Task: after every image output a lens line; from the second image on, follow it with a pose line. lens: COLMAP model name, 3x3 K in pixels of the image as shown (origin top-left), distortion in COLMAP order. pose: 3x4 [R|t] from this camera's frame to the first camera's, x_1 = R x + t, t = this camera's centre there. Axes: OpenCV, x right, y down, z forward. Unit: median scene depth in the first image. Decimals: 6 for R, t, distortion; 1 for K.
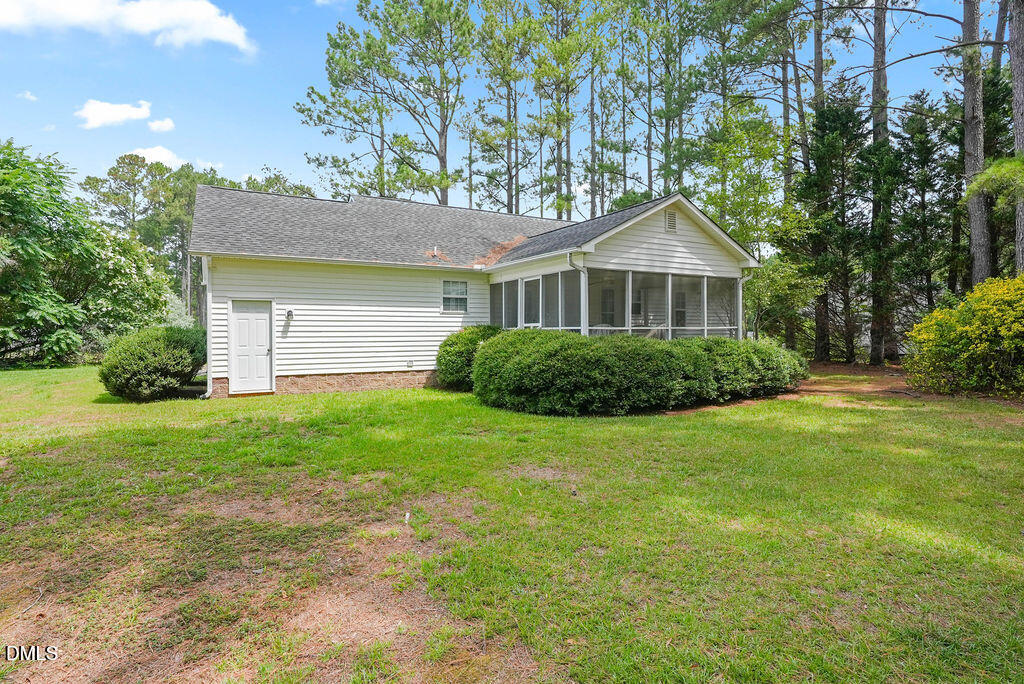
lens RADIAL K [[527.3, 0, 512.0], [0, 527.3, 321.1], [0, 0, 1]] dist [0.000310, -0.000026]
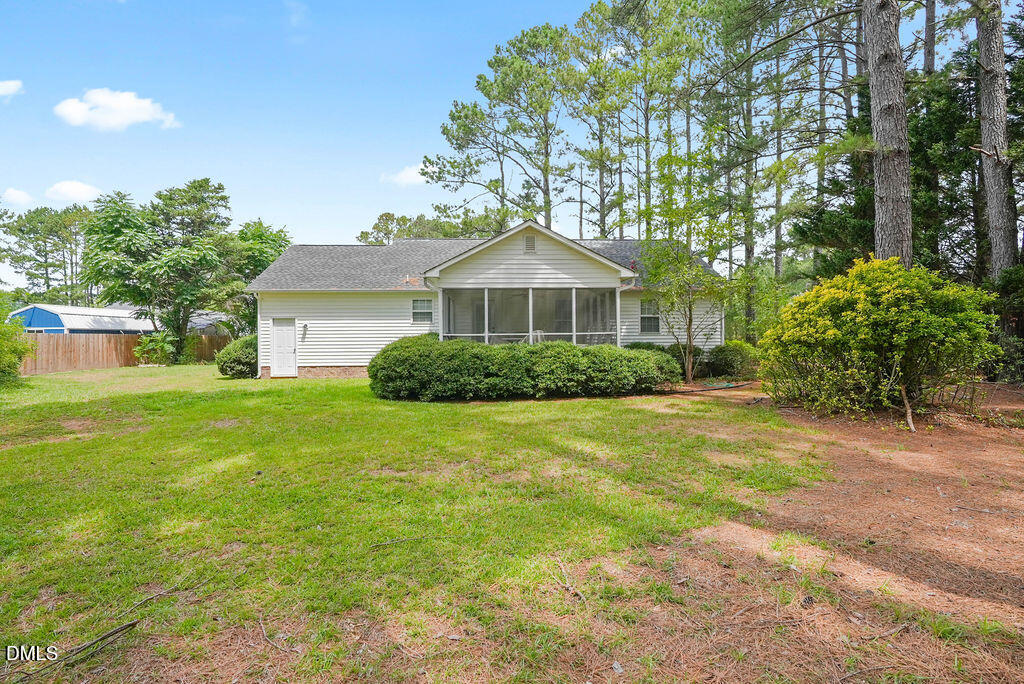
lens RADIAL K [[471.7, 0, 509.8], [0, 471.7, 324.2], [0, 0, 1]] dist [-0.001936, 0.000332]
pose [[0.894126, -0.015129, -0.447560, 0.736944], [0.013285, 0.999885, -0.007258, -0.001910], [0.447619, 0.000544, 0.894224, 0.033701]]
